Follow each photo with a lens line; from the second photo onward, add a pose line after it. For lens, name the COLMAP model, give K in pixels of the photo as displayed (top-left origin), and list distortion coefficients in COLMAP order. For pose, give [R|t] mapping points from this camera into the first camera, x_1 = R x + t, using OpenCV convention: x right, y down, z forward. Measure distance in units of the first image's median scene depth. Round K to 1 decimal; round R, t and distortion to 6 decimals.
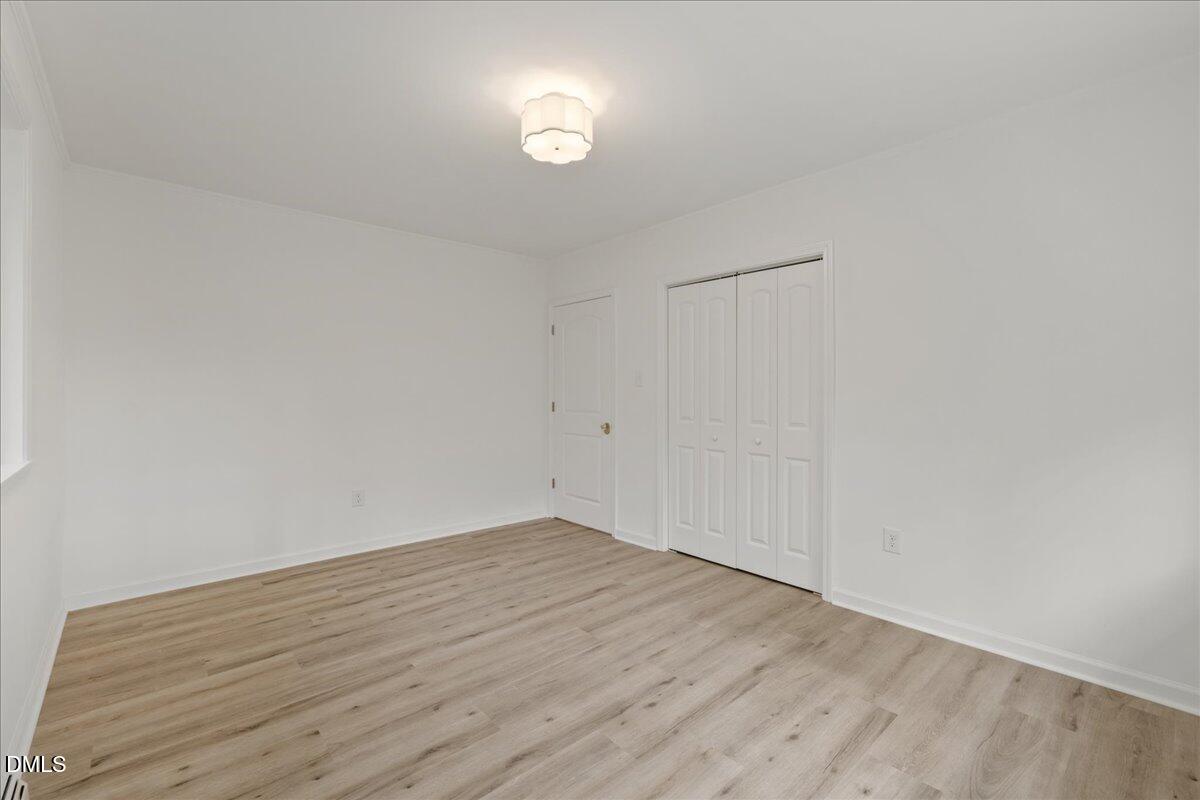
lens RADIAL K [[505.2, 0, 600.3], [0, 505.2, 394.5], [0, 0, 1]] dist [0.002956, 0.000785]
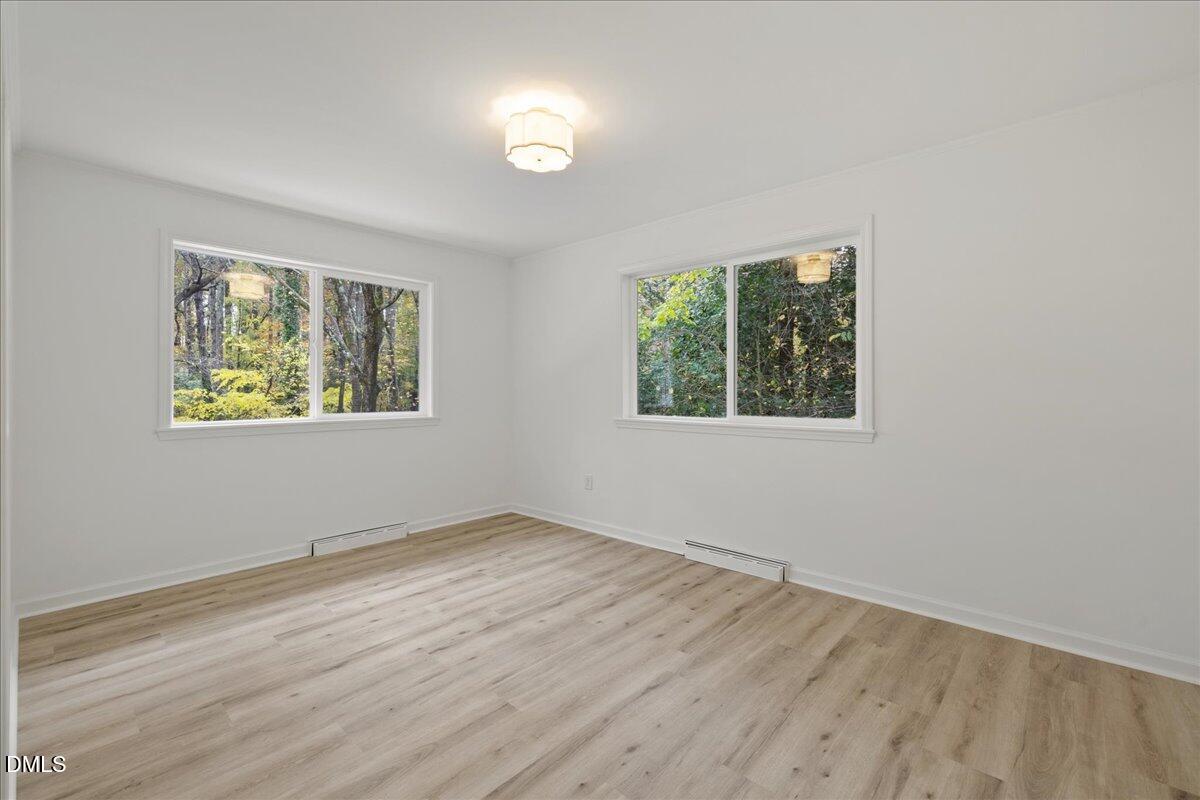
lens RADIAL K [[505.2, 0, 600.7], [0, 505.2, 391.2], [0, 0, 1]] dist [0.002956, 0.000785]
pose [[-0.994352, 0.001301, -0.106122, -0.098782], [0.000049, 0.999930, 0.011800, -0.011881], [0.106130, 0.011728, -0.994283, 2.068254]]
